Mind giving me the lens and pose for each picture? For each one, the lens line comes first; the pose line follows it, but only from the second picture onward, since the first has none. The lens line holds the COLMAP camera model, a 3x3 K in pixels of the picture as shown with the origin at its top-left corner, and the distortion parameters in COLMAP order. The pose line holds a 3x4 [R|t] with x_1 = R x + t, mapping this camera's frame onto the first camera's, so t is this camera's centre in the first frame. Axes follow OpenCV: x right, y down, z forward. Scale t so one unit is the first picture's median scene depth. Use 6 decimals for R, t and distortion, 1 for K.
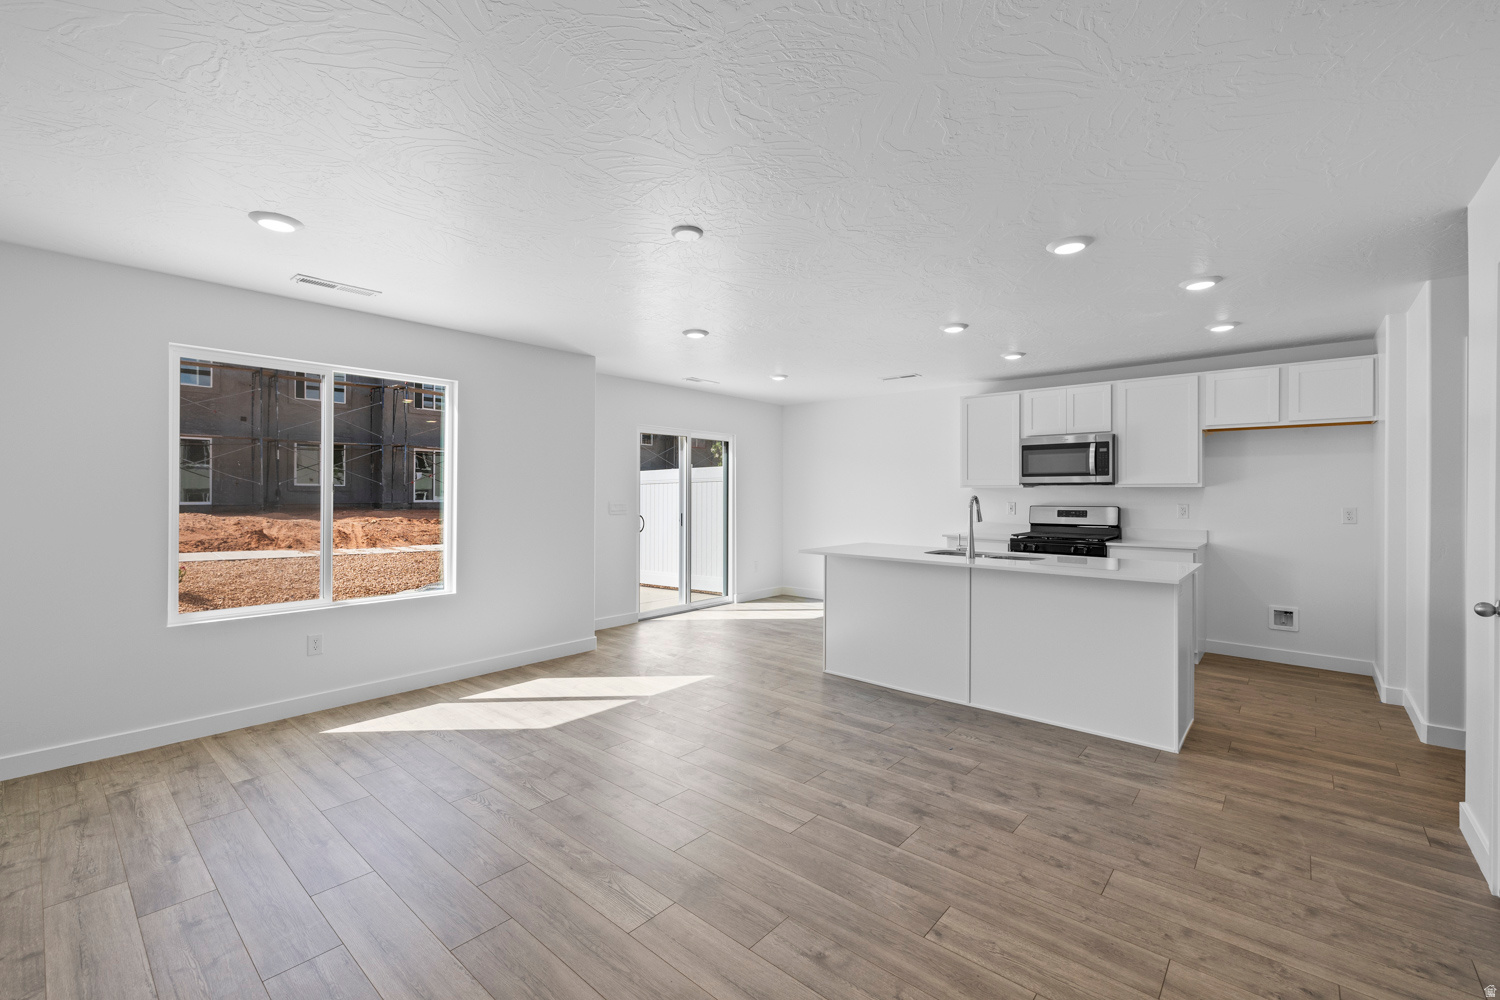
lens RADIAL K [[630.0, 0, 745.9], [0, 630.0, 494.1], [0, 0, 1]] dist [-0.000523, 0.001162]
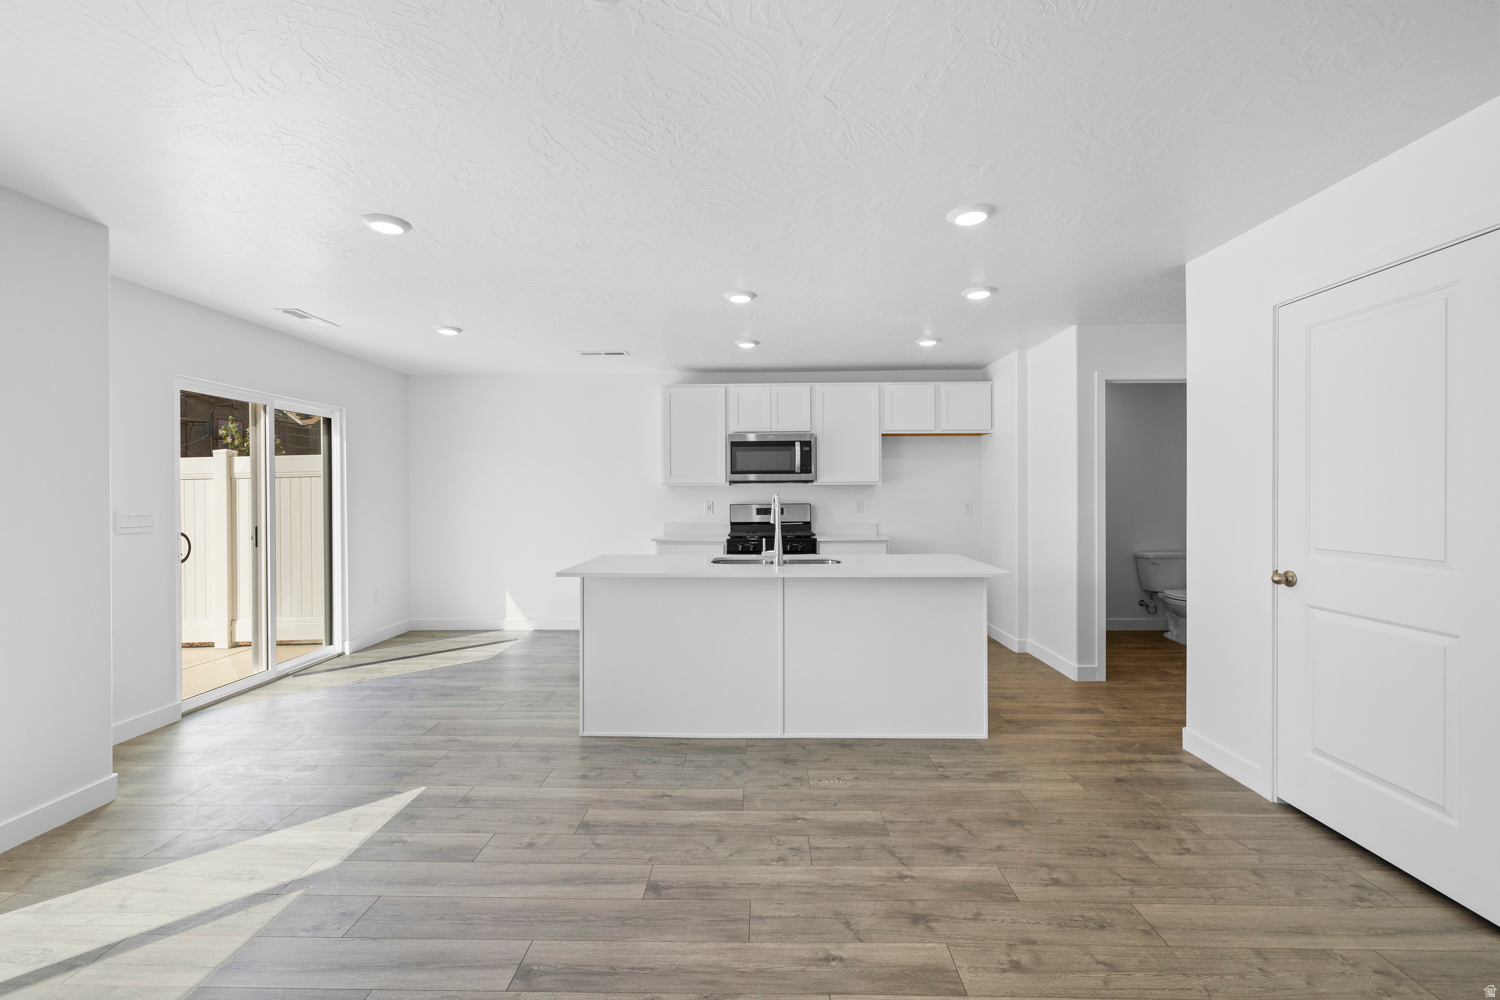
lens RADIAL K [[630.0, 0, 748.3], [0, 630.0, 501.1], [0, 0, 1]] dist [-0.000523, 0.001162]
pose [[0.768984, -0.015193, 0.639087, -0.195771], [0.009291, 0.999878, 0.012592, 0.001618], [-0.639201, -0.003745, 0.769031, 0.319206]]
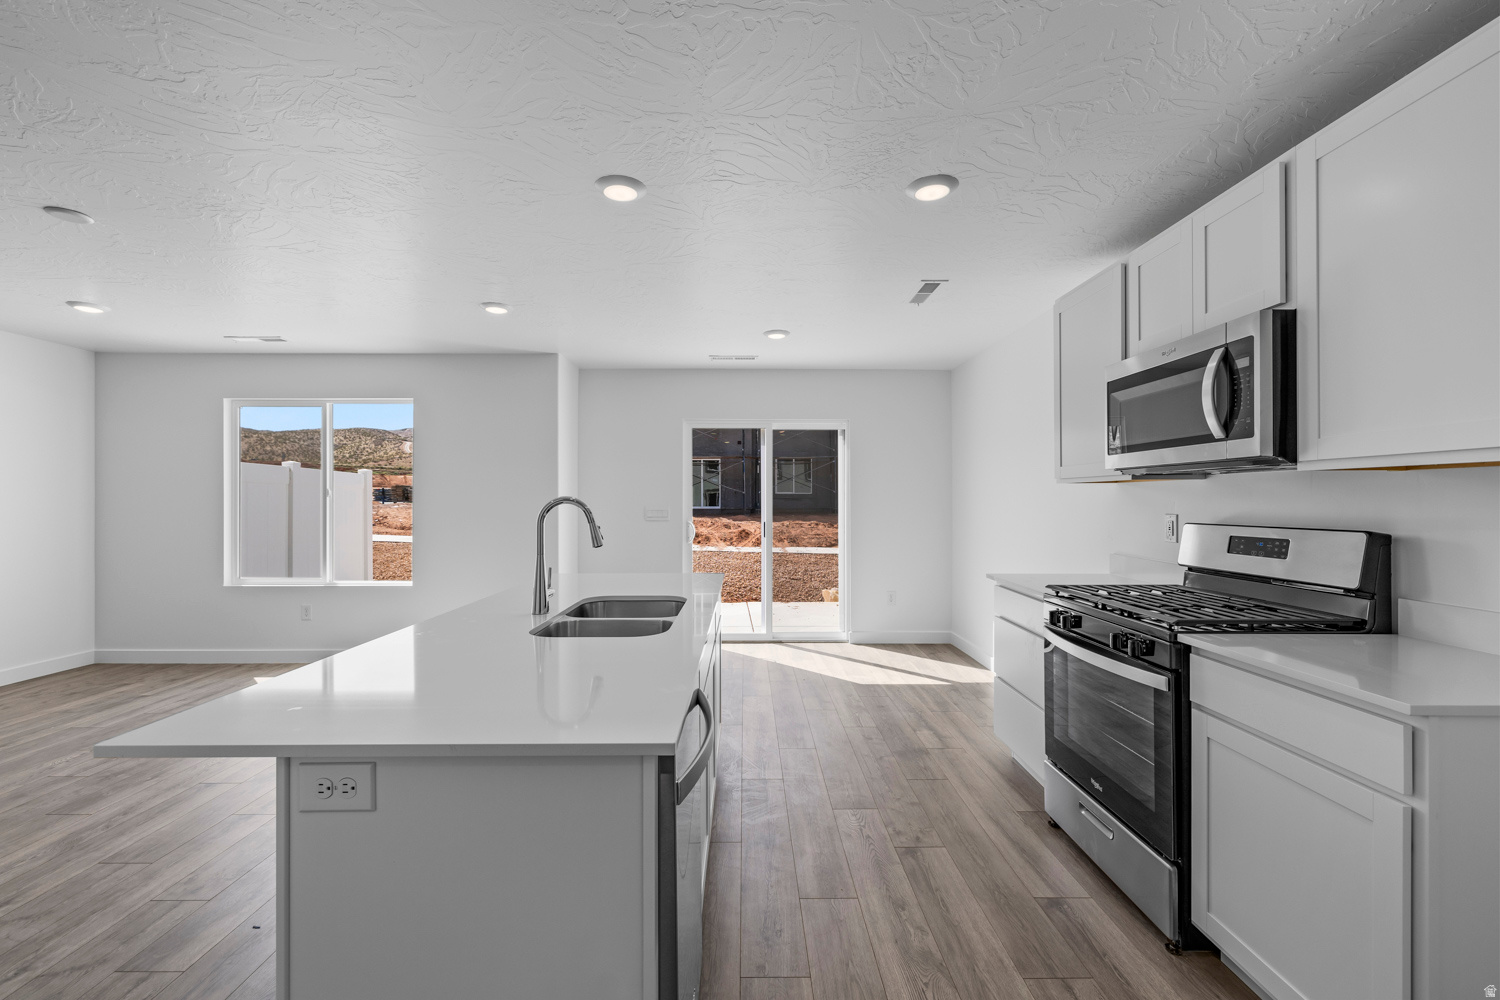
lens RADIAL K [[630.0, 0, 750.7], [0, 630.0, 498.0], [0, 0, 1]] dist [-0.000523, 0.001162]
pose [[0.667179, -0.003438, -0.744890, 0.766672], [-0.000311, 0.999988, -0.004893, 0.005030], [0.744898, 0.003496, 0.667170, 0.678096]]
